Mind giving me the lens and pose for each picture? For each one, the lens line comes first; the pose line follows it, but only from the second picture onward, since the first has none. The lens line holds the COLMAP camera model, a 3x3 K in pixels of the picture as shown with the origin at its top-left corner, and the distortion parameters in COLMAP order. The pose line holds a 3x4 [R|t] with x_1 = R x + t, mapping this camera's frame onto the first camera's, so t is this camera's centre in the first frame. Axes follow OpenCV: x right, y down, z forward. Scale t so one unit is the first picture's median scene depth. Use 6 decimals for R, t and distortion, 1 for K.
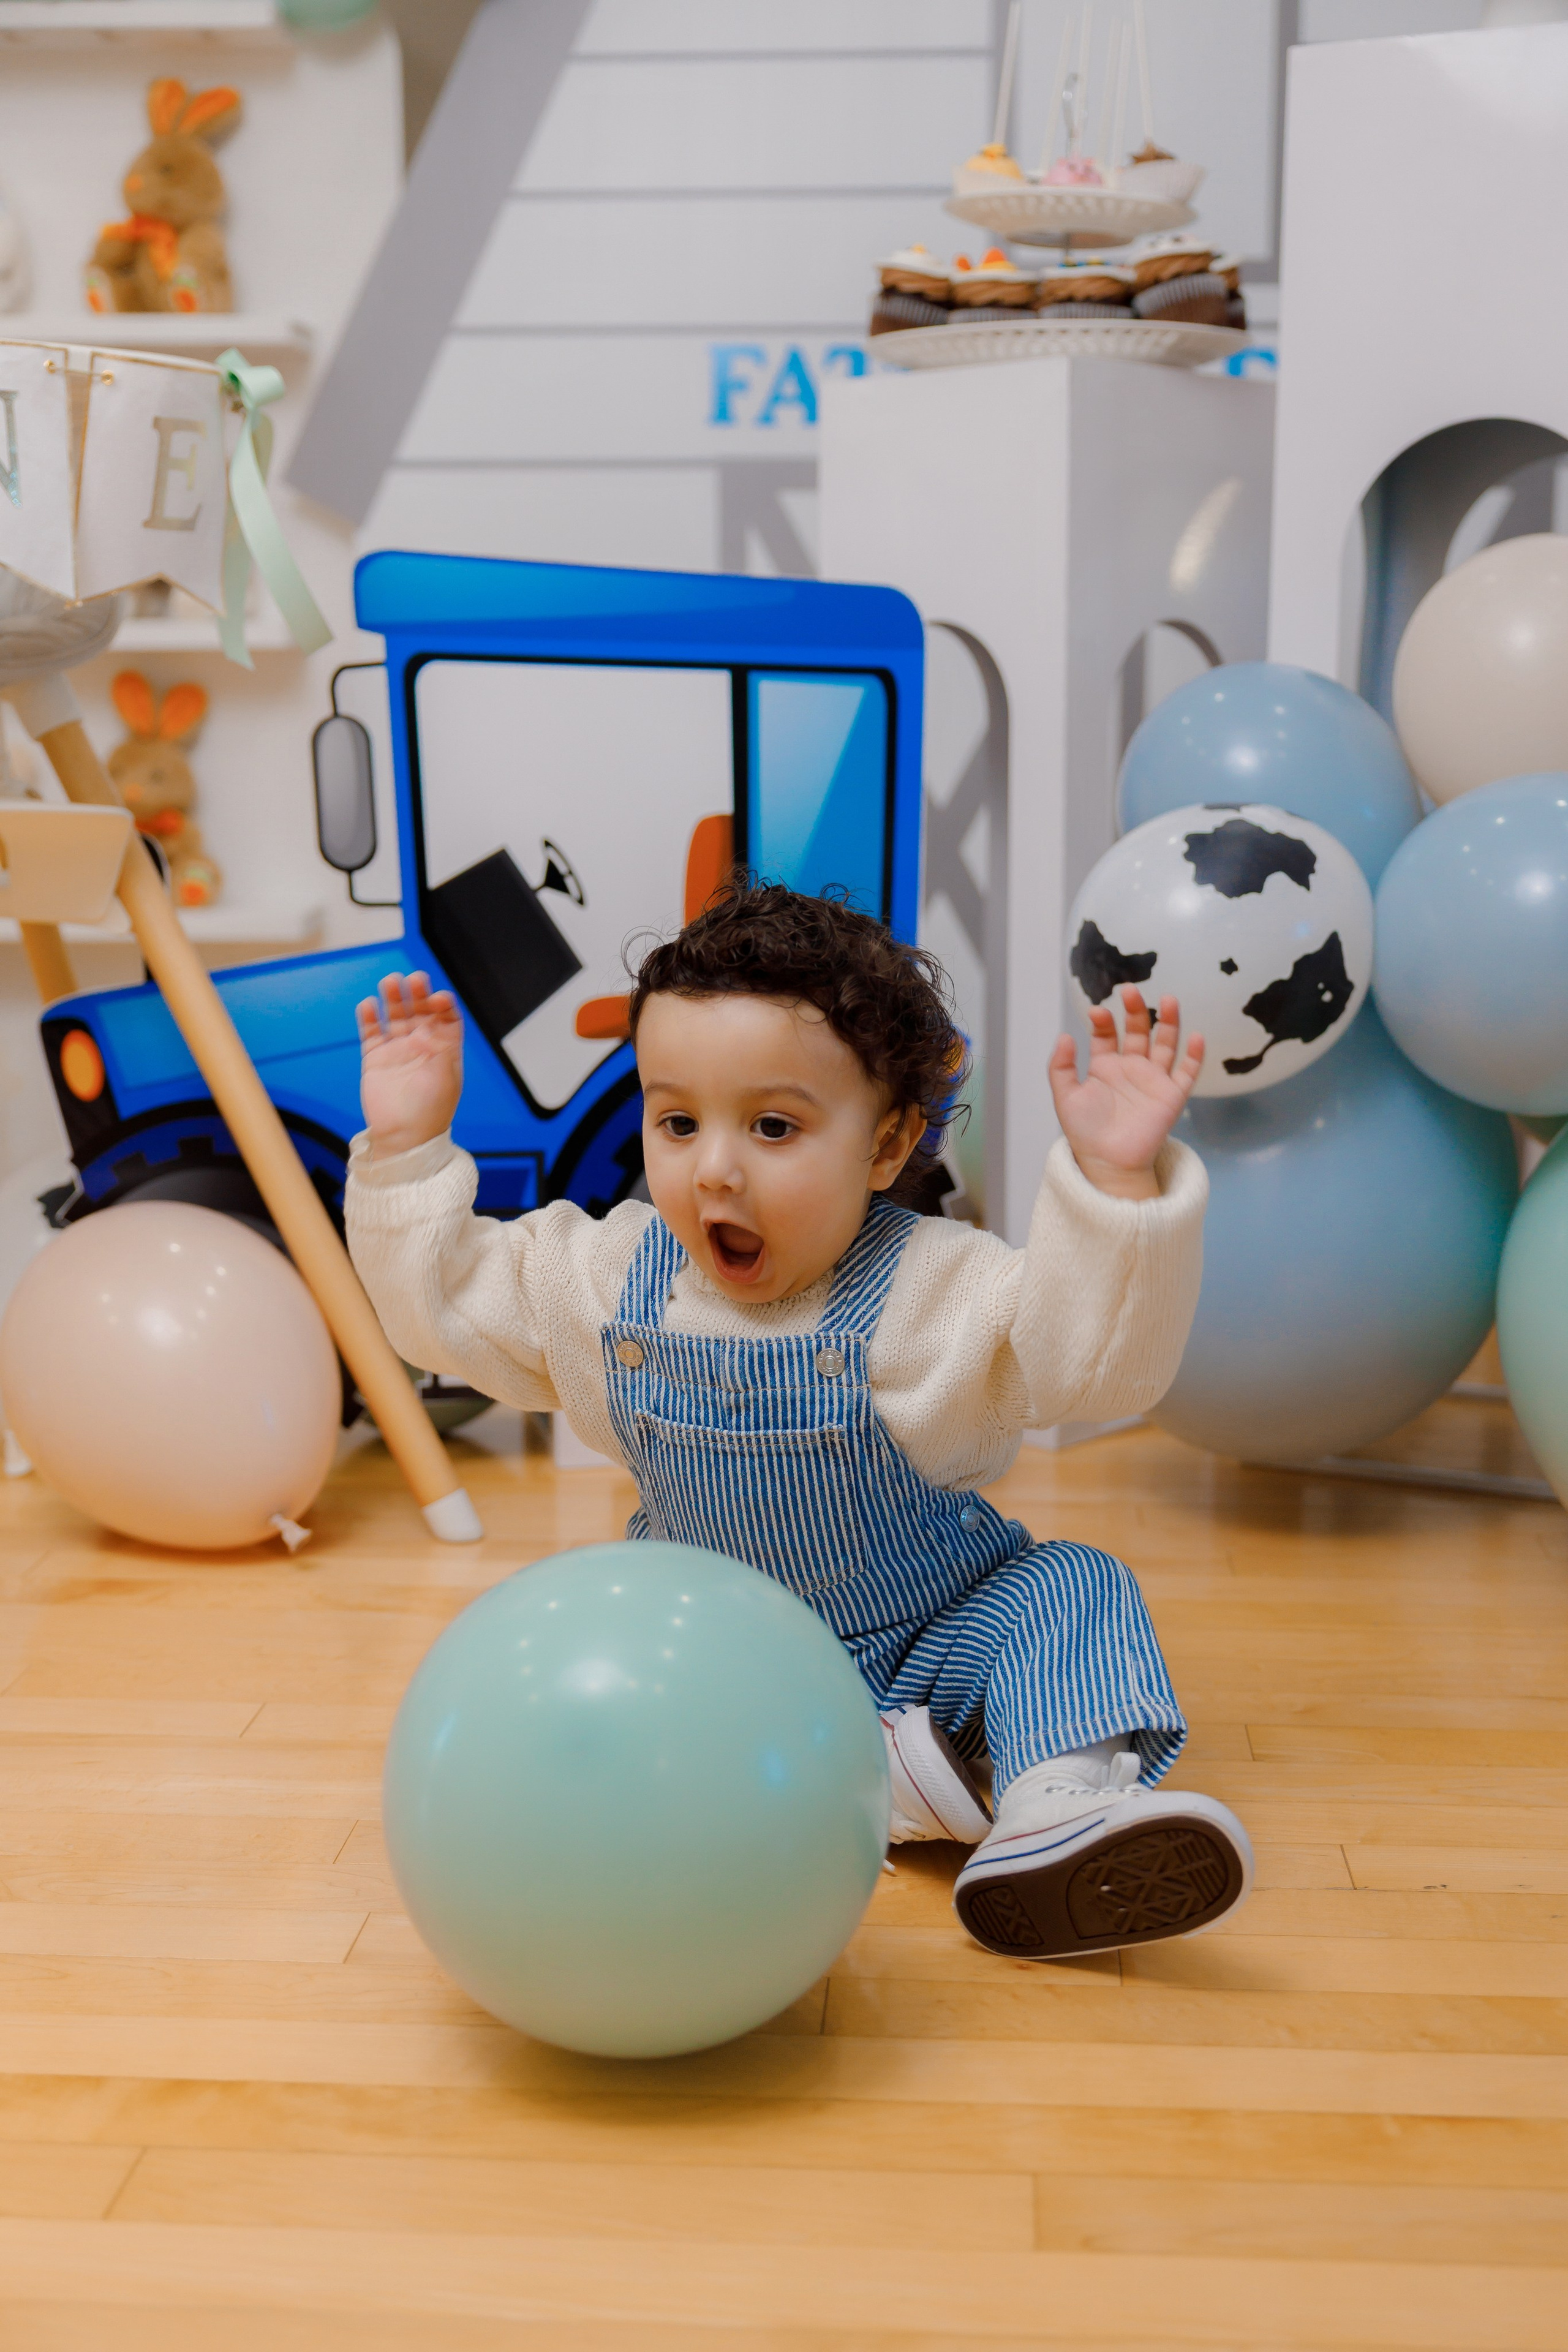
lens RADIAL K [[3090.5, 0, 794.4], [0, 3090.5, 1279.7], [0, 0, 1]] dist [0.016072, 0.000000]
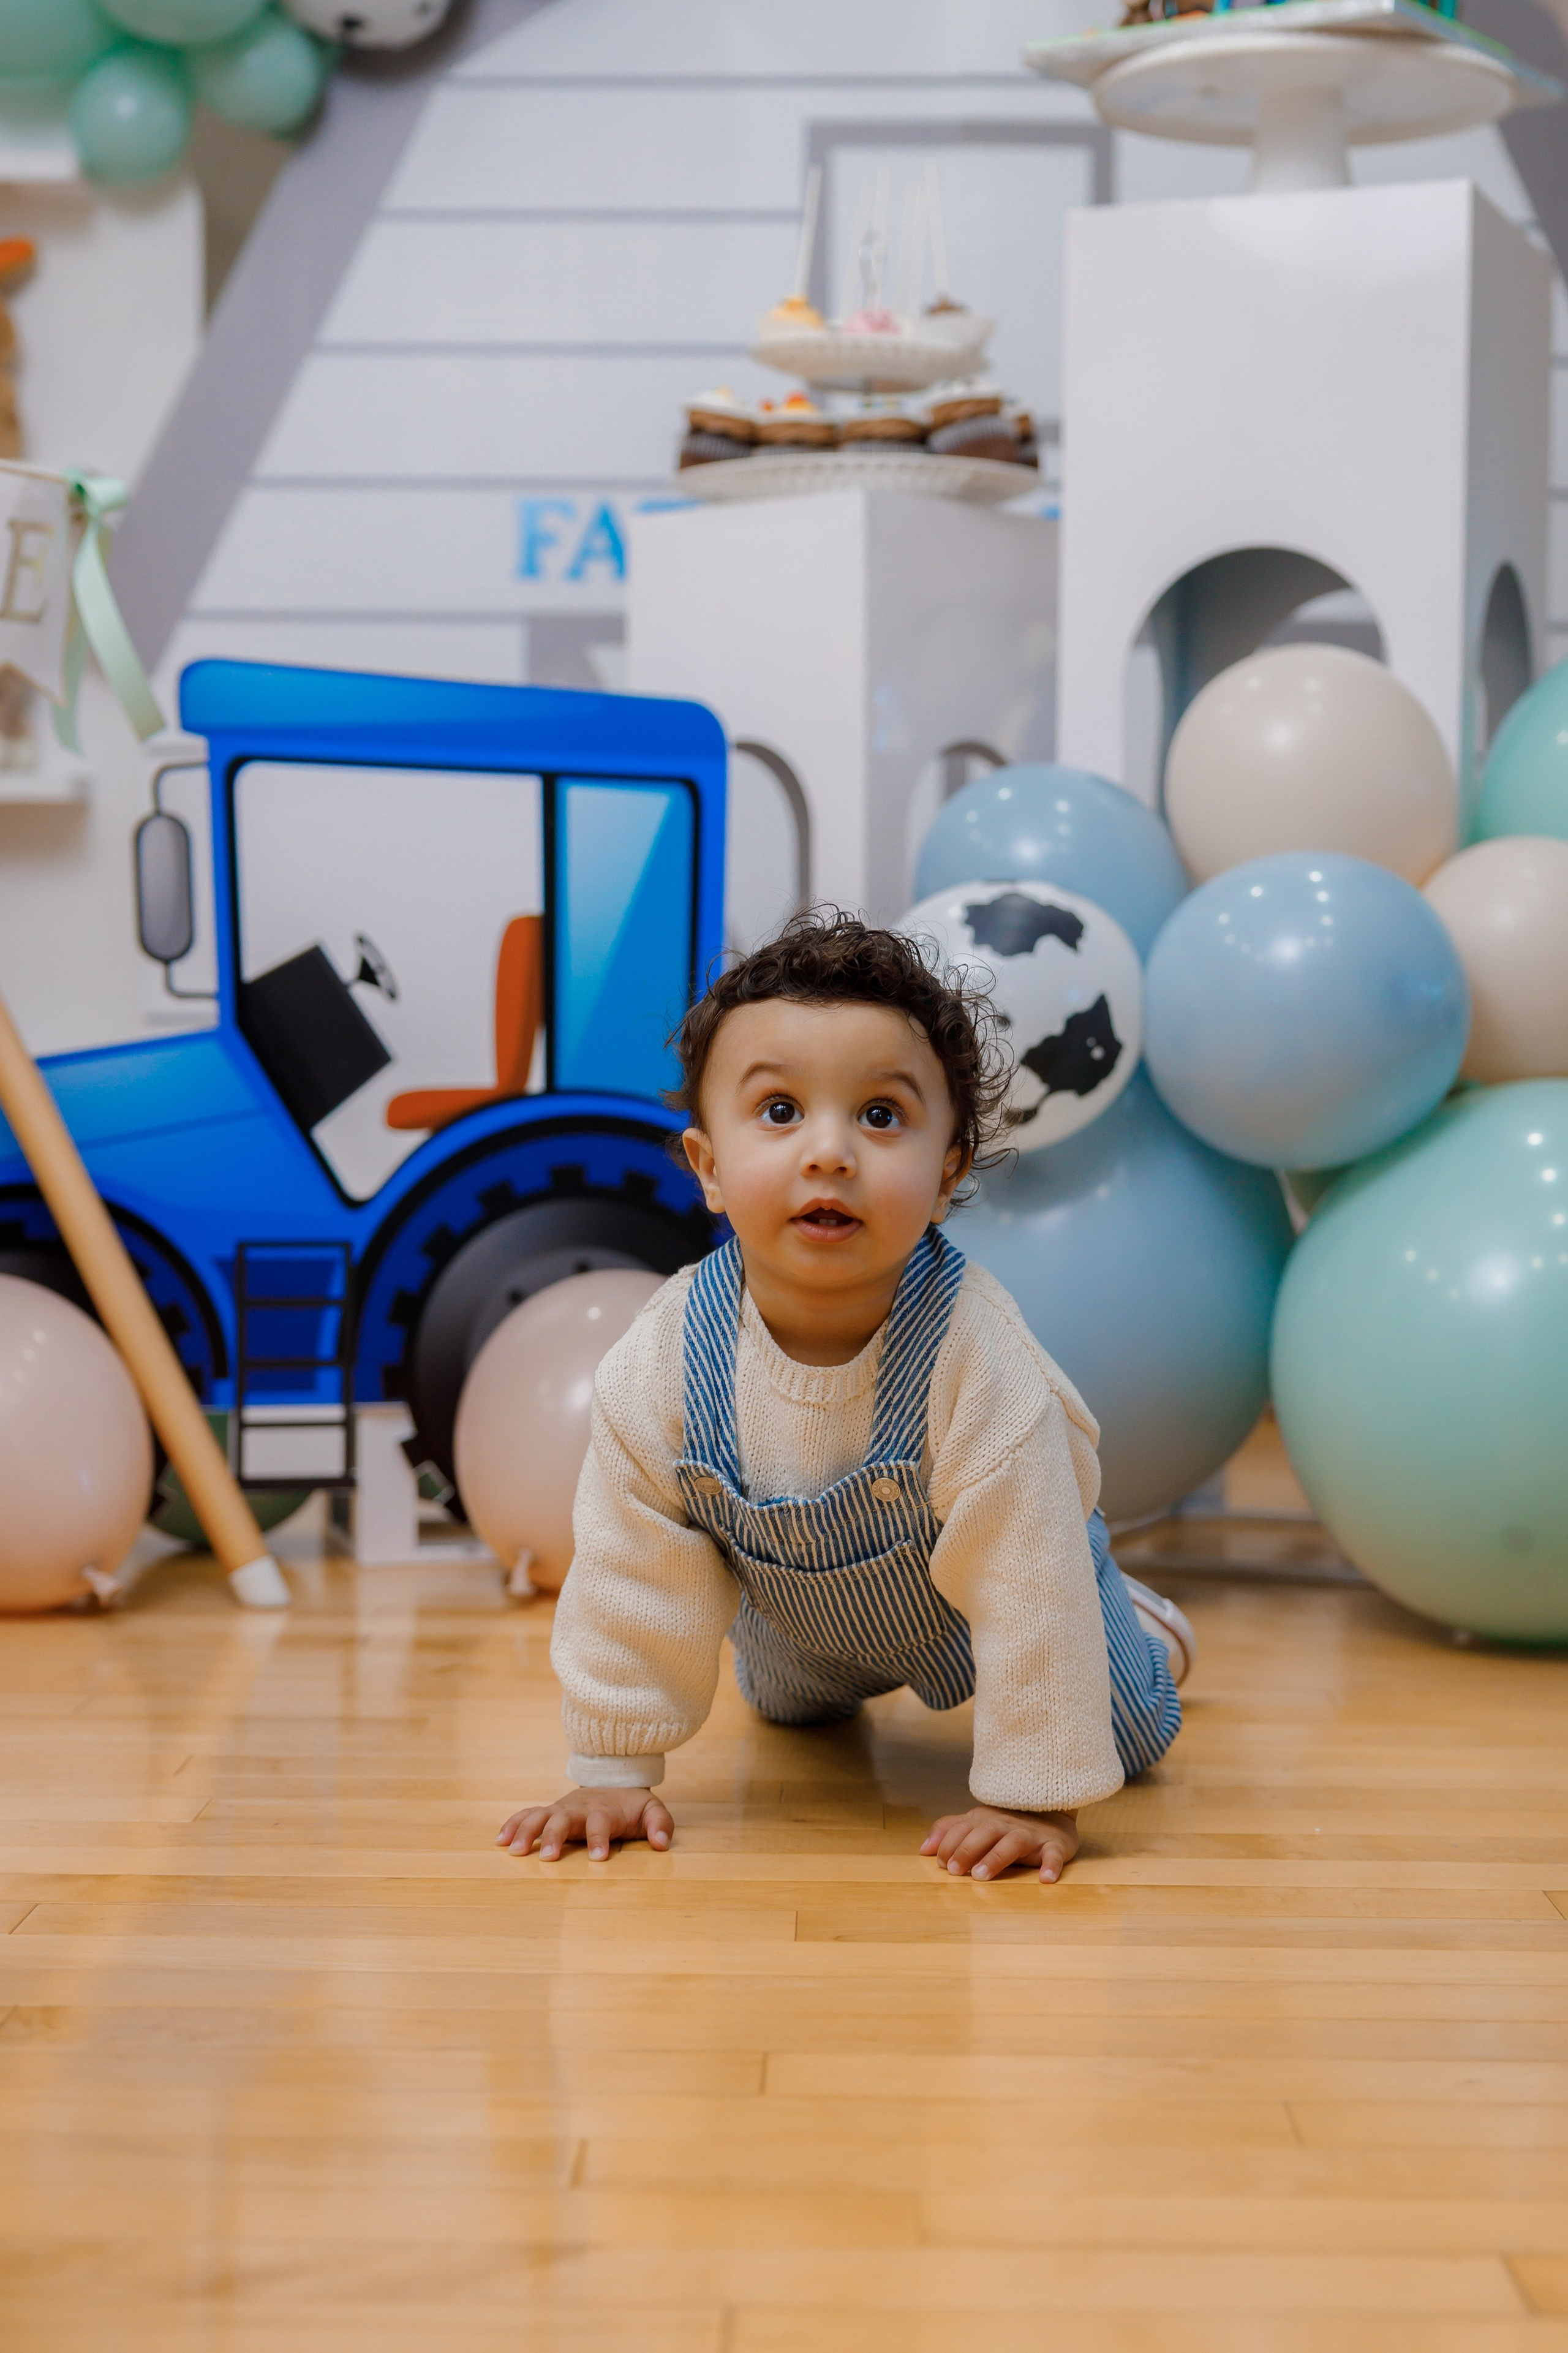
lens RADIAL K [[4050.7, 0, 783.3], [0, 4050.7, 1178.9], [0, 0, 1]] dist [0.032164, 0.000000]
pose [[0.999045, 0.003721, 0.043538, 0.002035], [0.002718, 0.989145, -0.146917, 0.134343], [-0.043612, 0.146895, 0.988190, -0.321021]]
